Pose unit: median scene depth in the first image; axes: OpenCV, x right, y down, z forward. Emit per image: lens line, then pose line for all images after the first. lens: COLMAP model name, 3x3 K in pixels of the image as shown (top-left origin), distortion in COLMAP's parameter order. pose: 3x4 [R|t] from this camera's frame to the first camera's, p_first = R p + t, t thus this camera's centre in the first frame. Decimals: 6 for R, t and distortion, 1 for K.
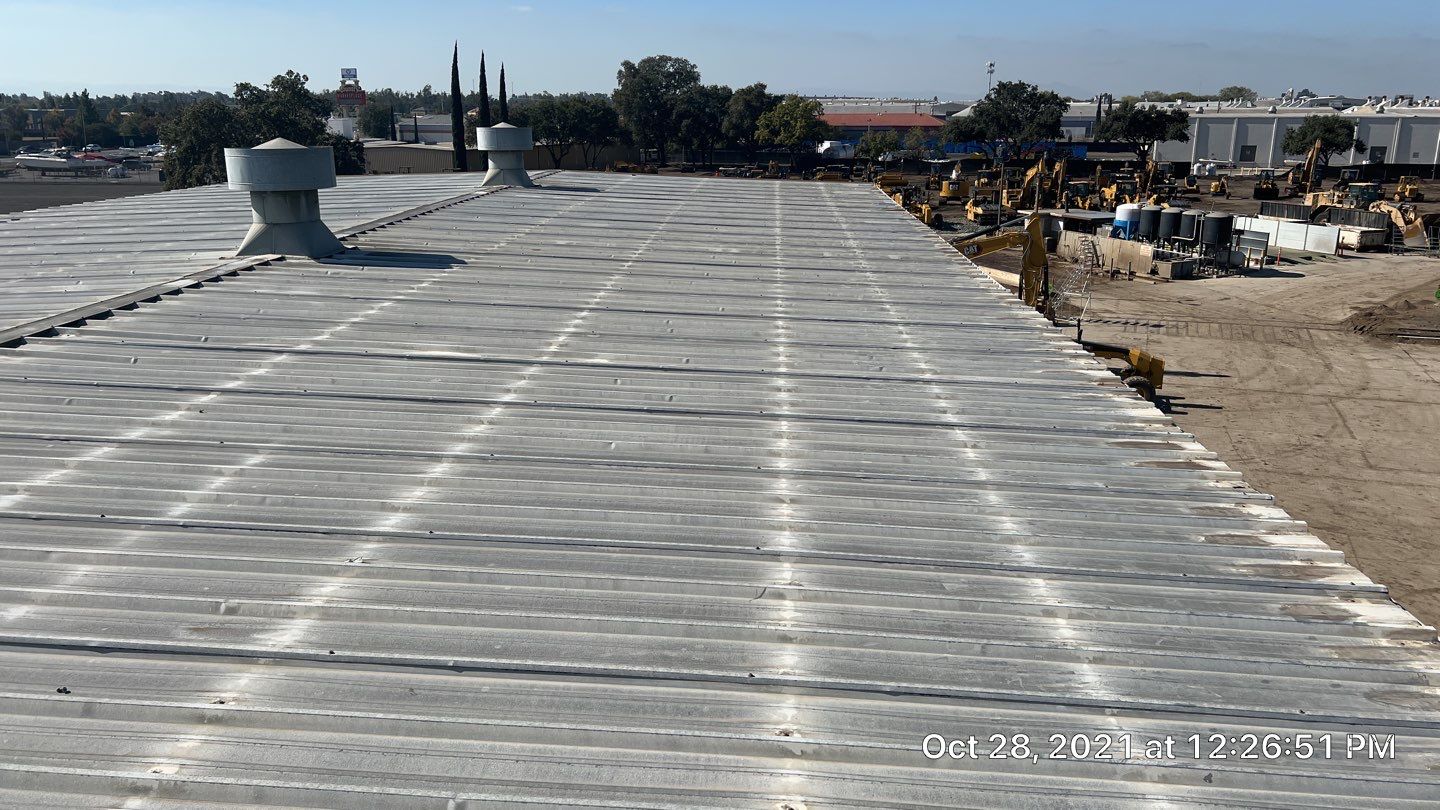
lens RADIAL K [[1061.7, 0, 720.0], [0, 1061.7, 405.0], [0, 0, 1]] dist [-0.004508, -0.040111]
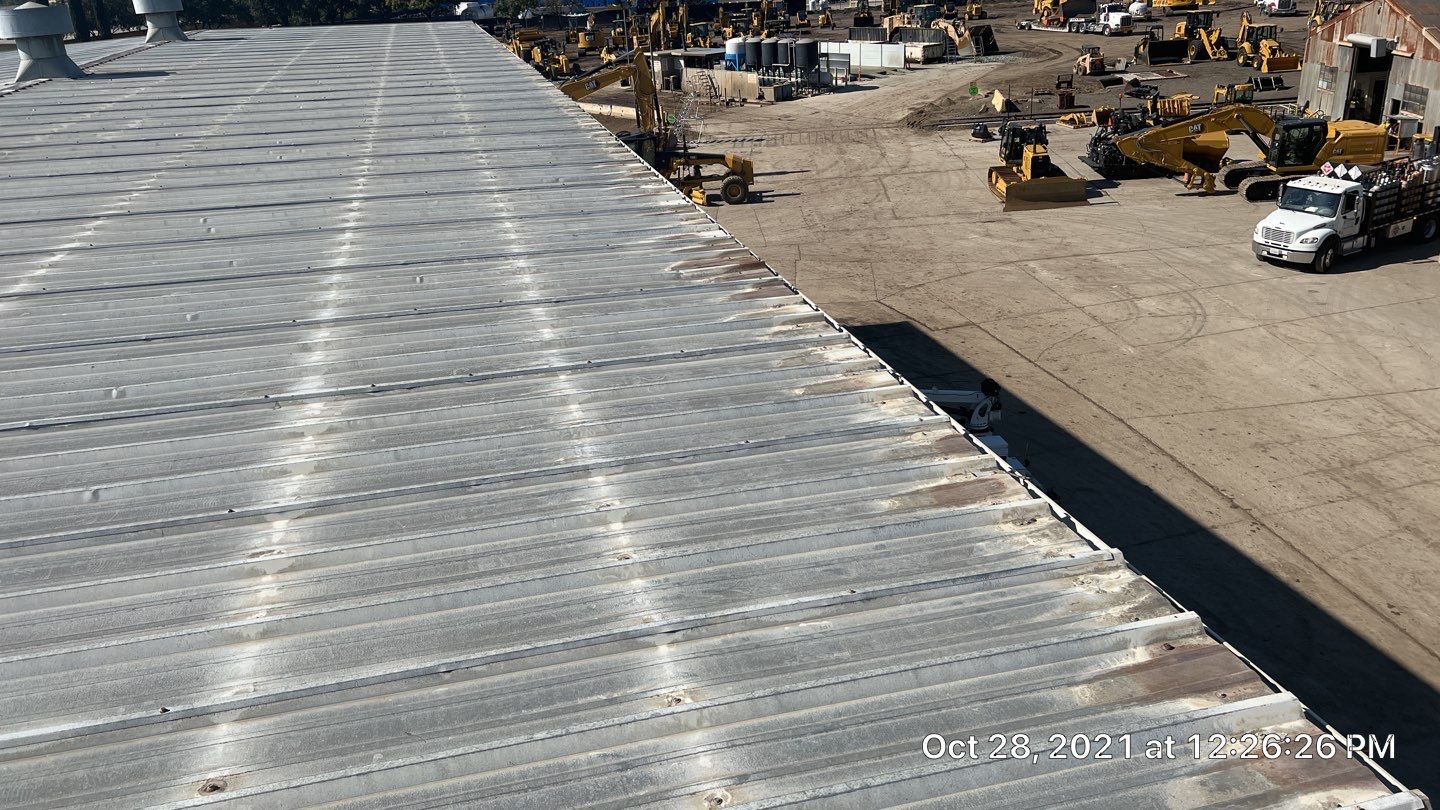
lens RADIAL K [[1061.7, 0, 720.0], [0, 1061.7, 405.0], [0, 0, 1]] dist [-0.004508, -0.040111]
pose [[0.948584, -0.166304, 0.269316, 0.002965], [0.132333, 0.981290, 0.139849, 0.036536], [-0.287535, -0.097019, 0.952844, -0.117888]]
